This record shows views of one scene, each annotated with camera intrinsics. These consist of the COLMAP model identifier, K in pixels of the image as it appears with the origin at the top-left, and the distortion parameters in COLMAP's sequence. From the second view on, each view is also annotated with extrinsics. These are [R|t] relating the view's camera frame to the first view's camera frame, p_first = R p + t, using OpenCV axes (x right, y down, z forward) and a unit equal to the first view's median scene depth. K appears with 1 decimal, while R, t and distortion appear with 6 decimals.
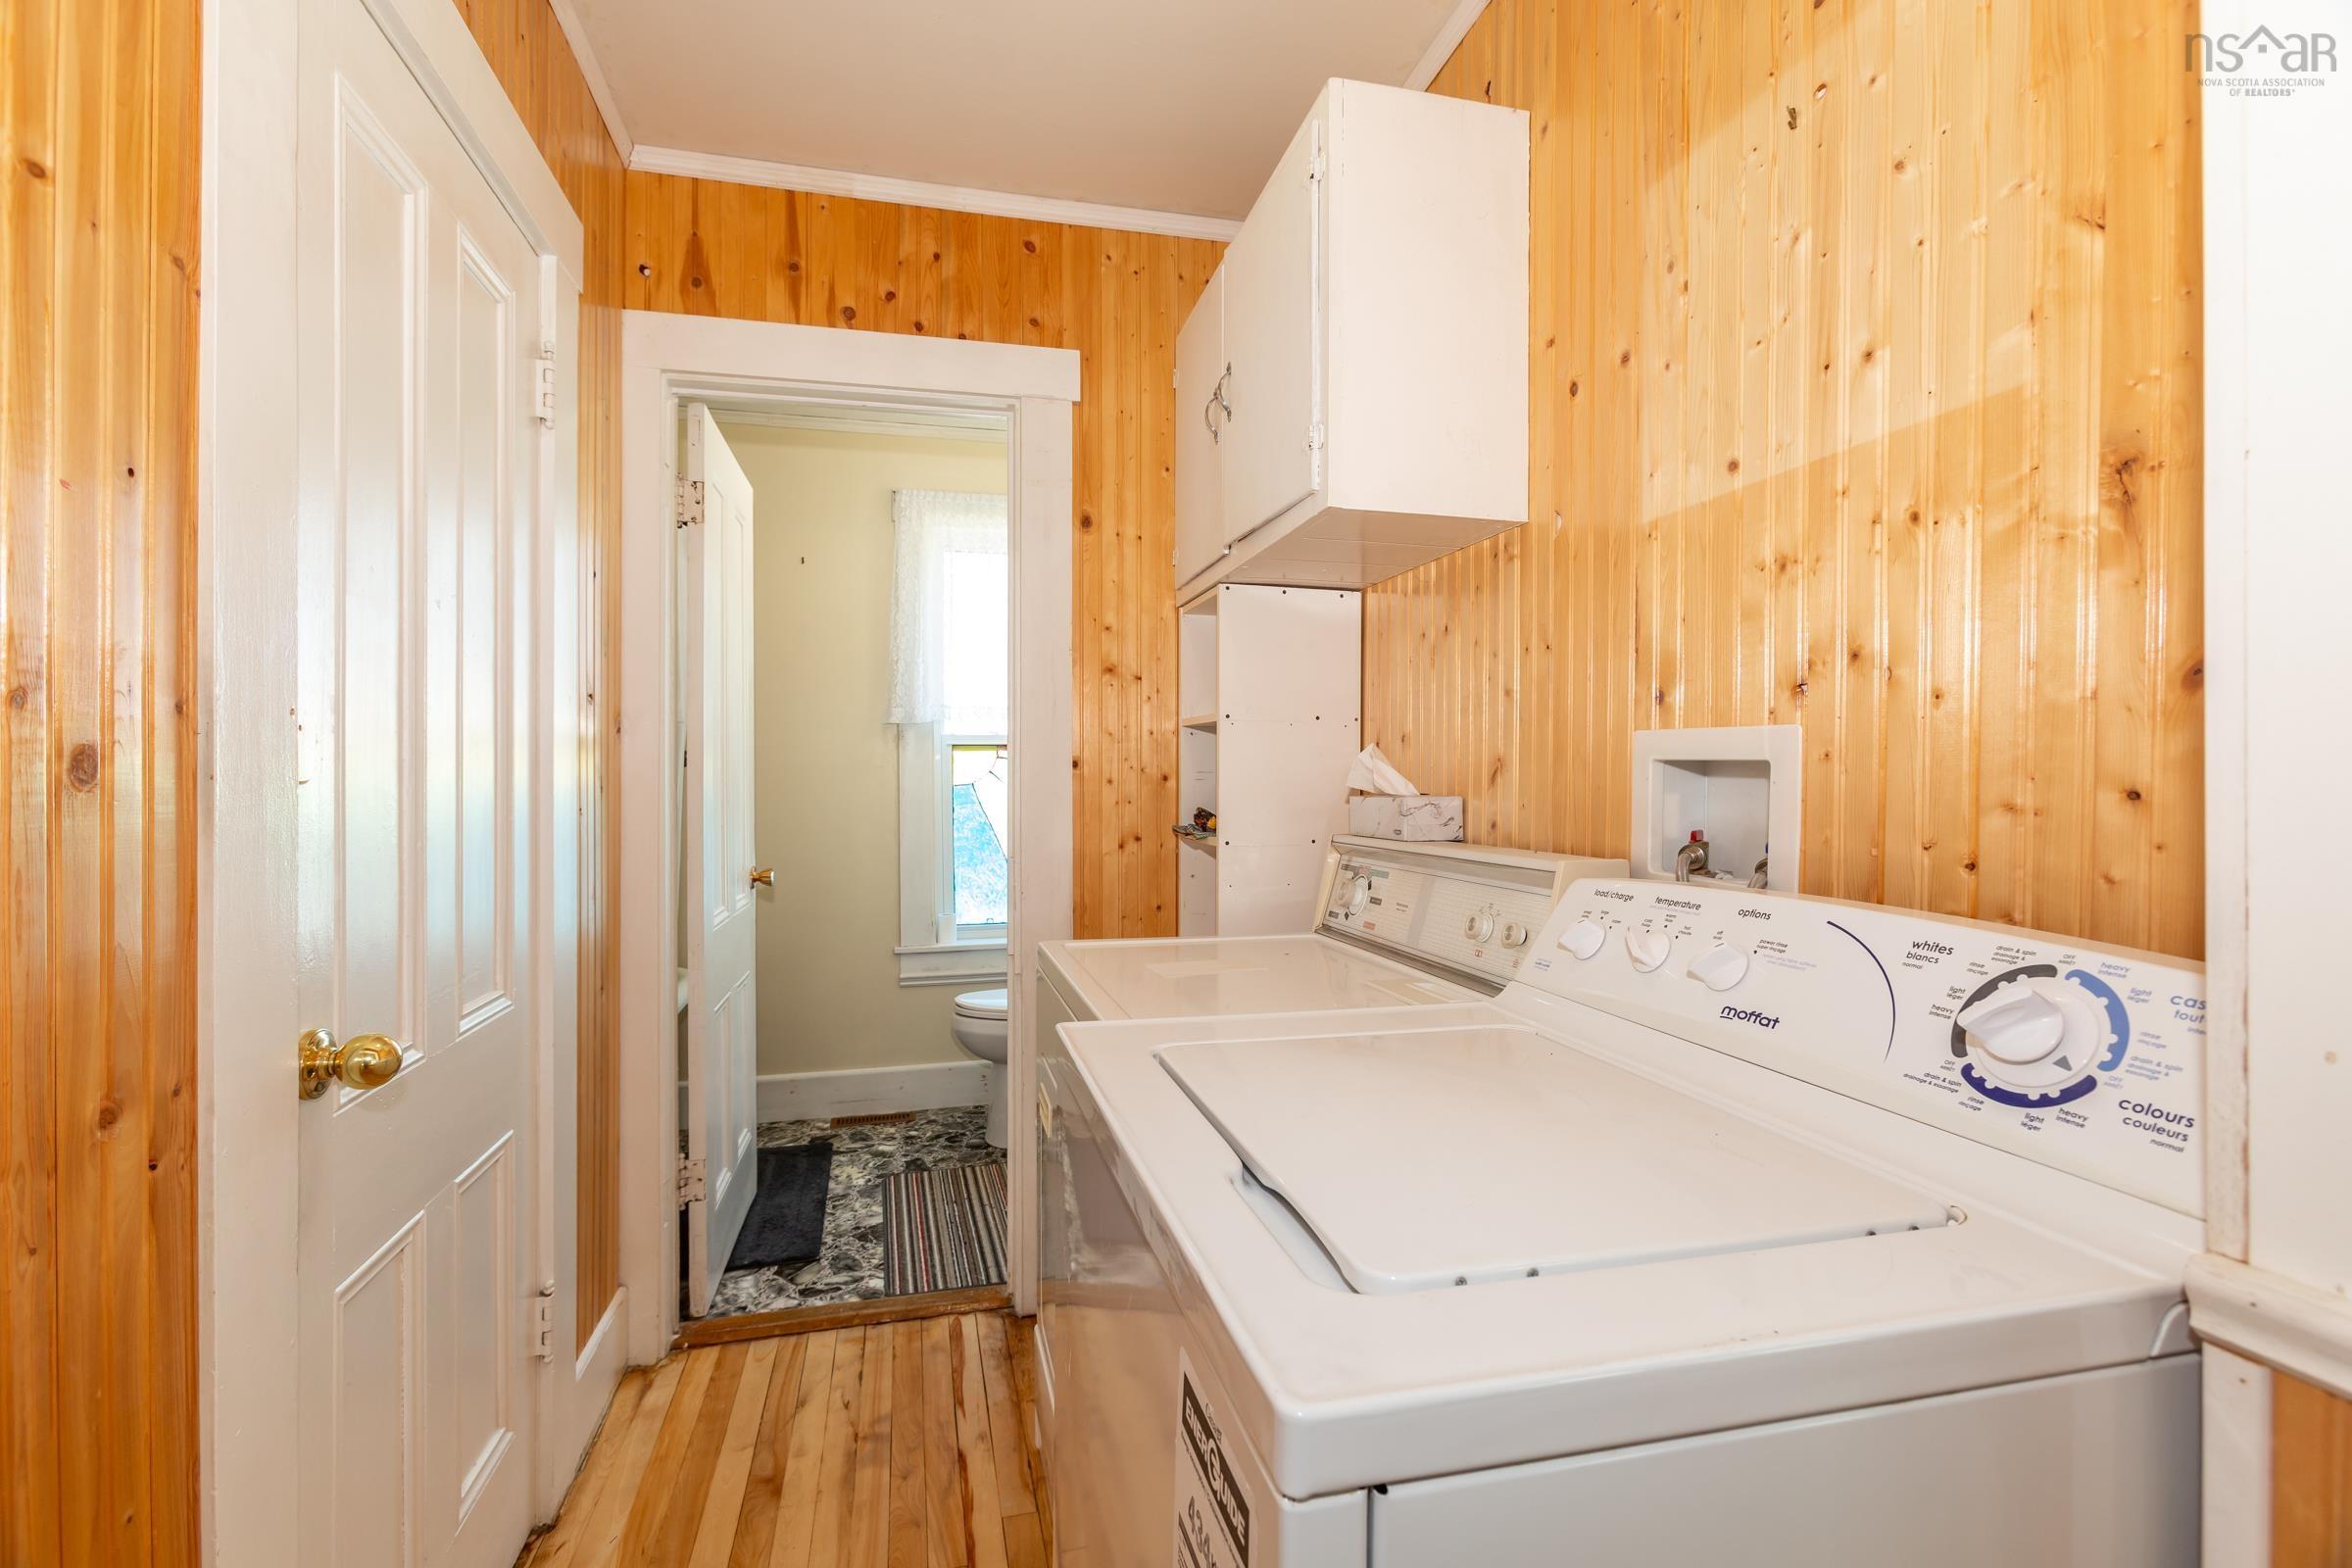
lens RADIAL K [[1034.2, 0, 1168.1], [0, 1034.2, 779.1], [0, 0, 1]] dist [-0.023673, 0.013649]
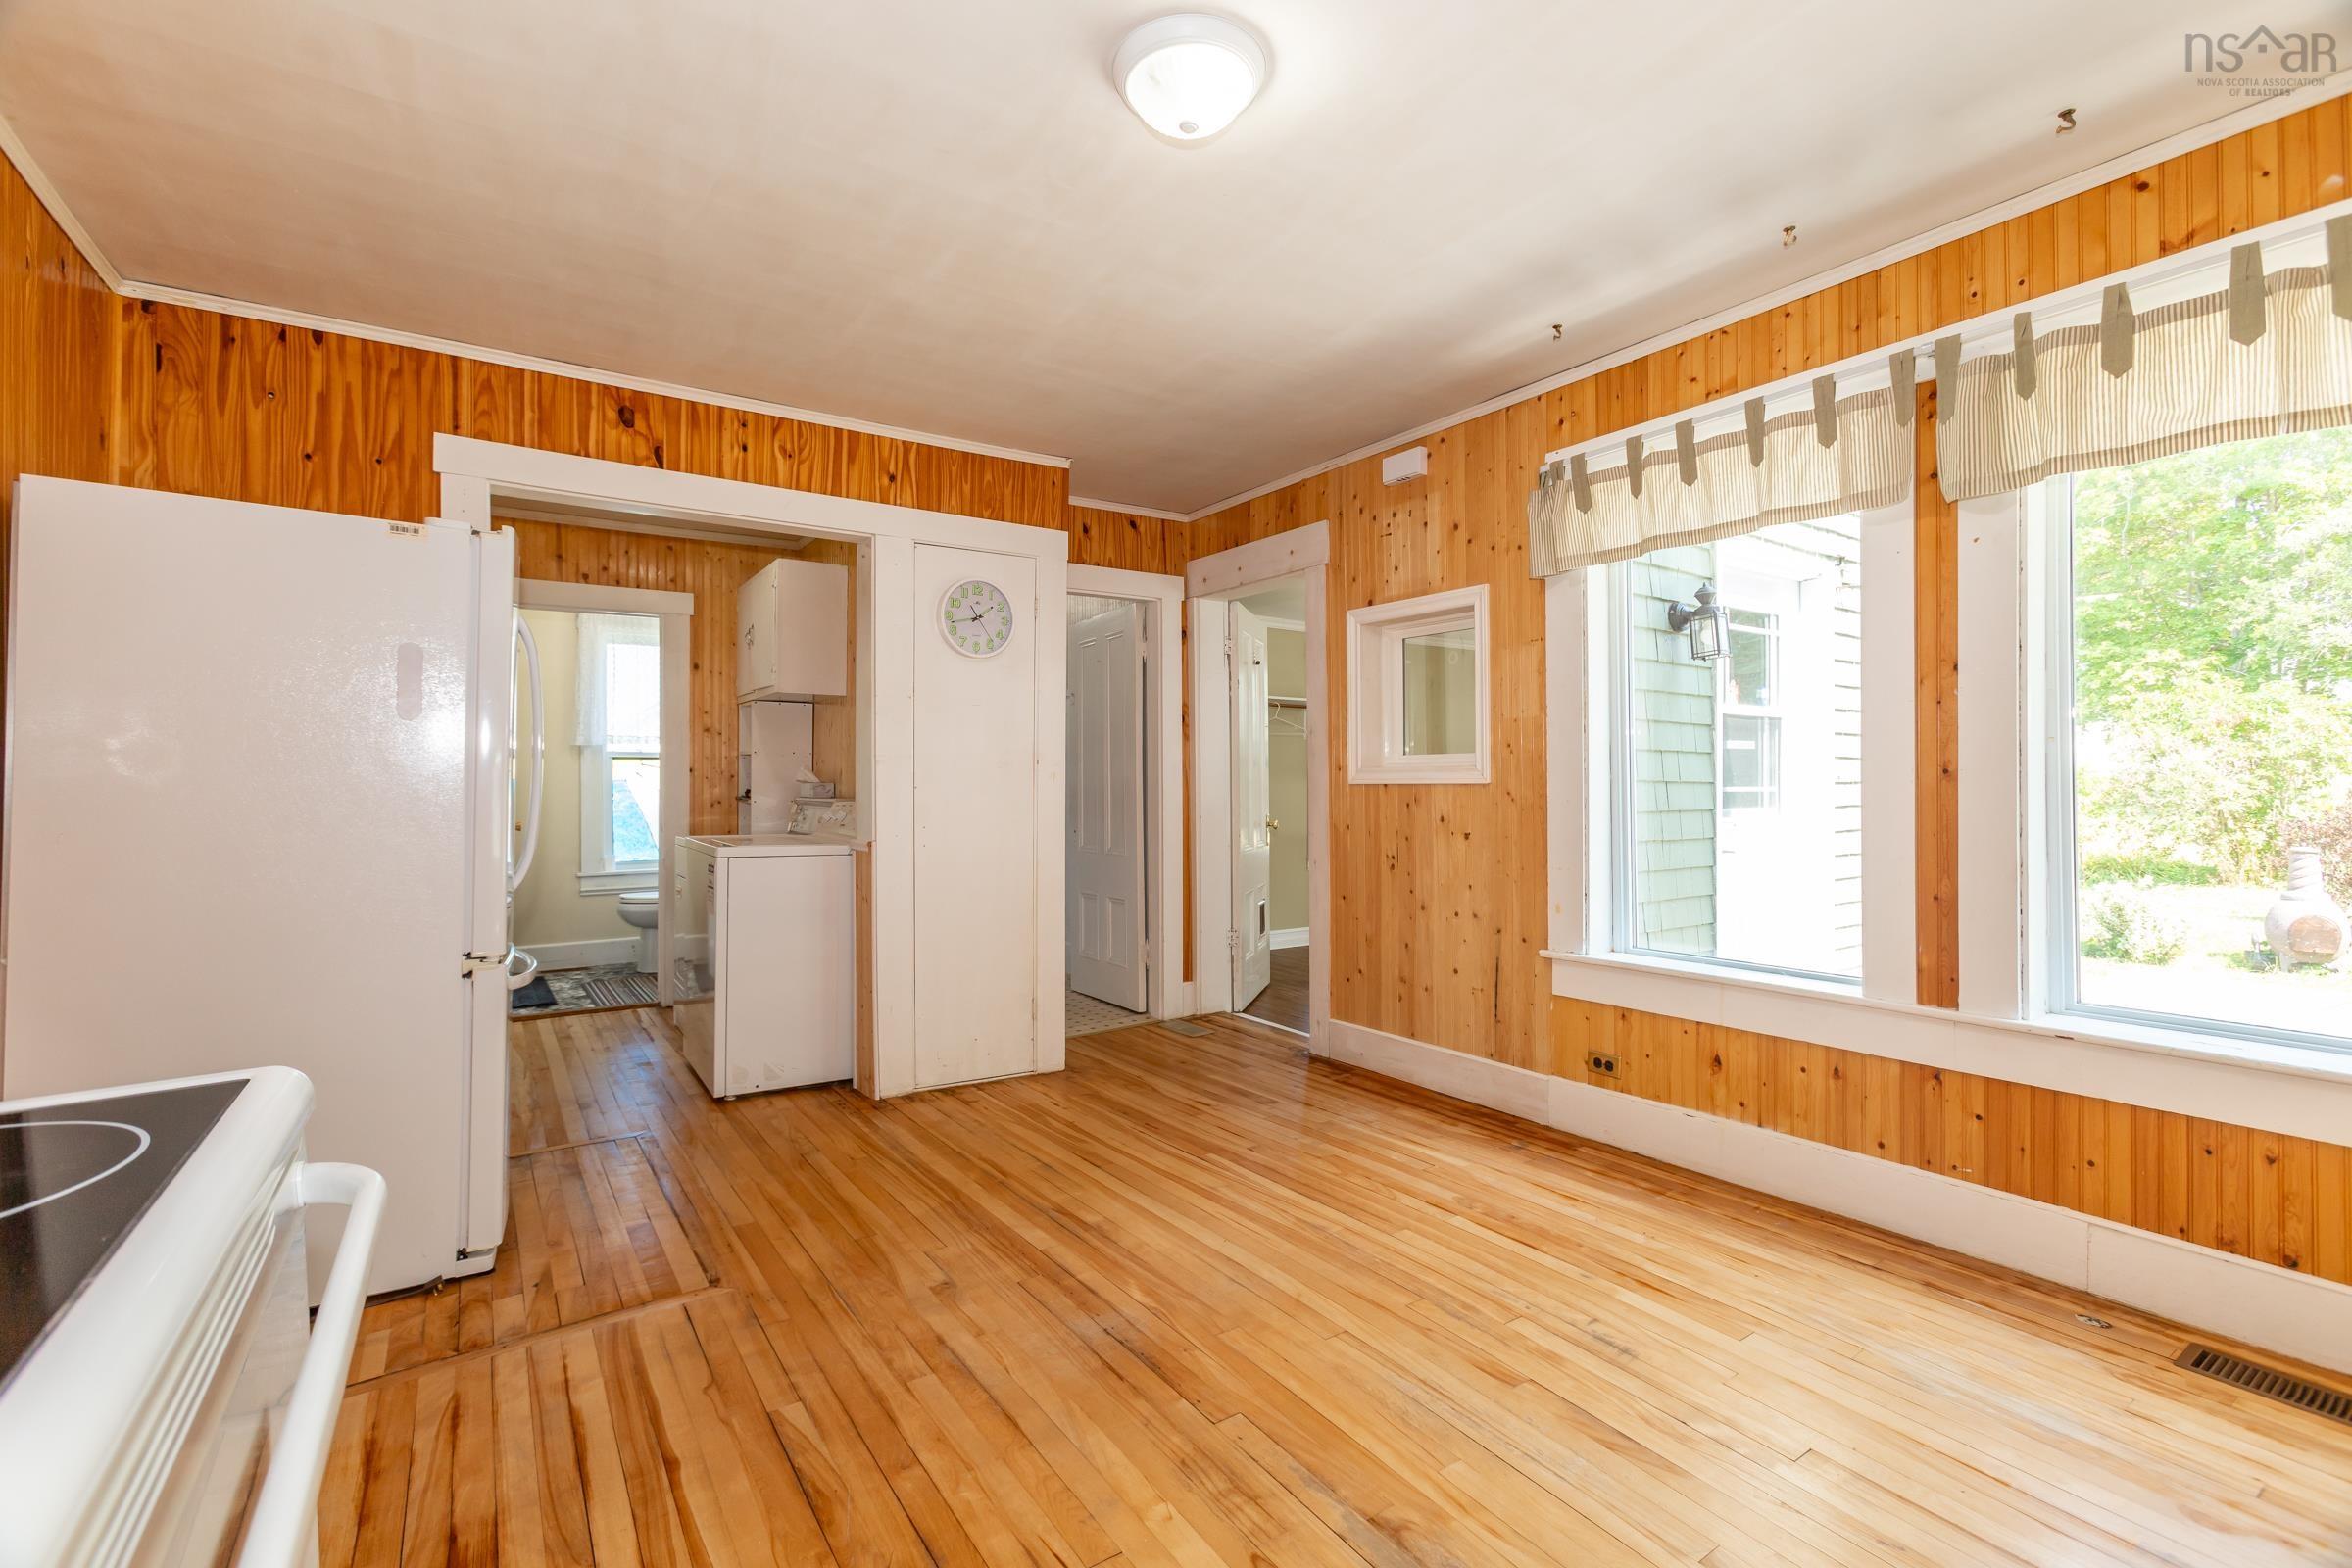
lens RADIAL K [[1042.8, 0, 1163.4], [0, 1042.8, 777.5], [0, 0, 1]] dist [-0.026328, 0.013606]
pose [[0.942416, 0.000520, 0.334441, 0.131379], [0.000020, 0.999999, -0.001612, 0.005787], [-0.334442, 0.001525, 0.942415, -1.557131]]
